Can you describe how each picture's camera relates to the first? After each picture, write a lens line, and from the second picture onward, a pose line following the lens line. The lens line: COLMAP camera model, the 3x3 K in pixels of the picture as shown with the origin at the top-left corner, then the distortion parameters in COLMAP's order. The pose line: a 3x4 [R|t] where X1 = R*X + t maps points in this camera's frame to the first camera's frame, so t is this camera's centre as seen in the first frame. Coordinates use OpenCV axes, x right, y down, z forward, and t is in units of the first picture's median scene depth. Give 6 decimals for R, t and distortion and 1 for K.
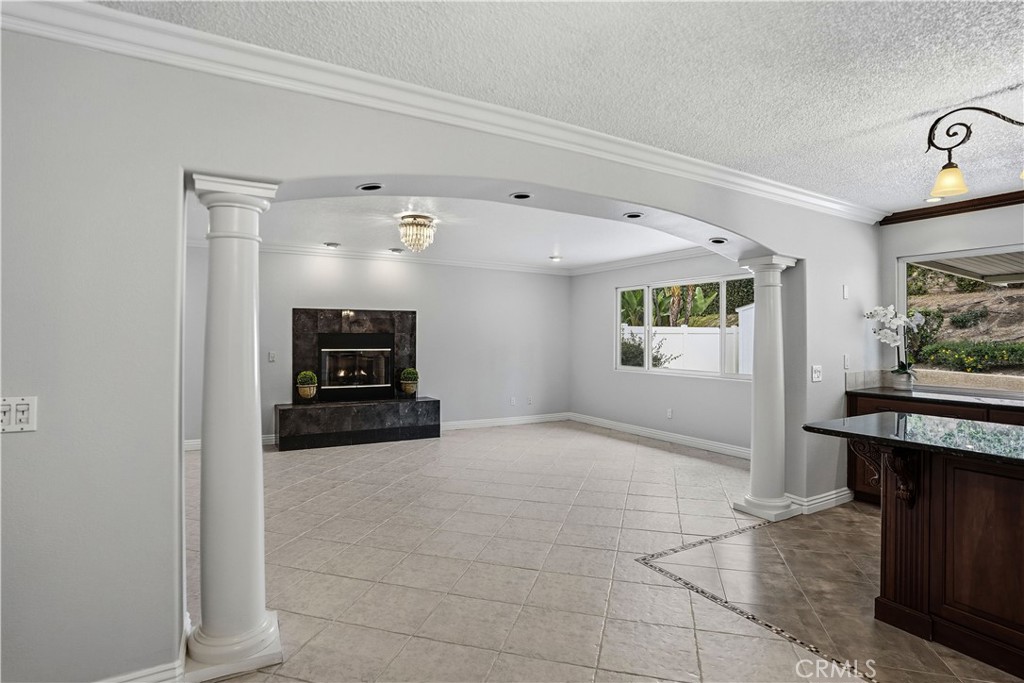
lens RADIAL K [[507.2, 0, 512.8], [0, 507.2, 336.4], [0, 0, 1]] dist [-0.061392, 0.020700]
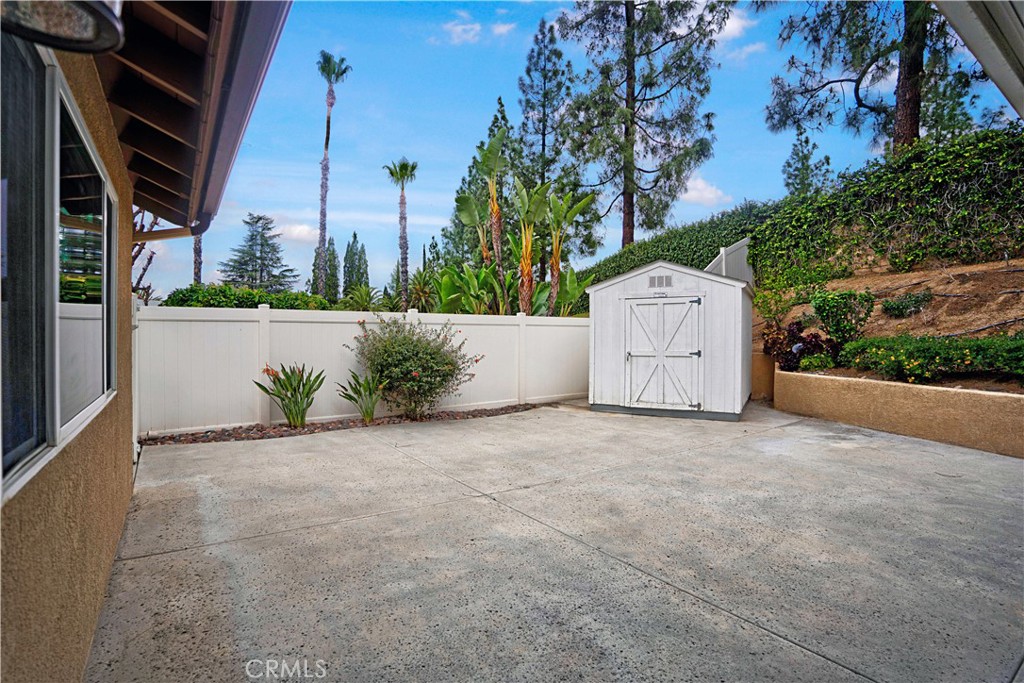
lens RADIAL K [[507.2, 0, 509.6], [0, 507.2, 350.1], [0, 0, 1]] dist [-0.061392, 0.020700]
pose [[0.995822, -0.001034, 0.091312, 0.568837], [-0.001371, 0.999654, 0.026281, 0.022378], [-0.091308, -0.026296, 0.995475, 0.657929]]
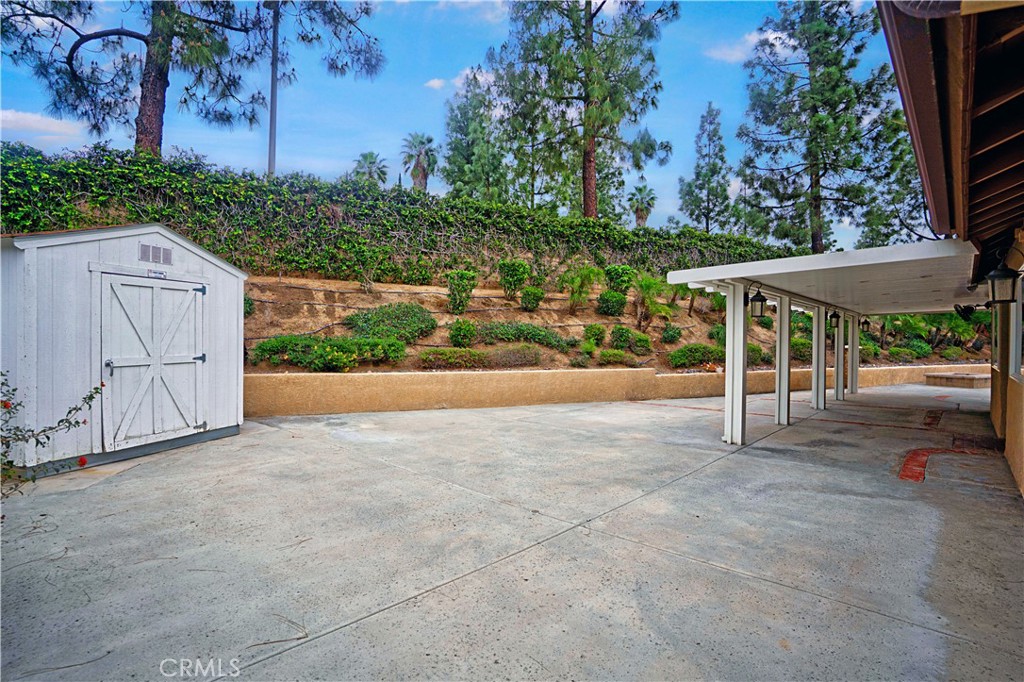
lens RADIAL K [[507.2, 0, 501.0], [0, 507.2, 340.9], [0, 0, 1]] dist [-0.061392, 0.020700]
pose [[-0.309458, -0.007823, 0.950881, 0.060806], [-0.014750, 0.999885, 0.003426, 0.018419], [-0.950799, -0.012966, -0.309538, 1.617544]]
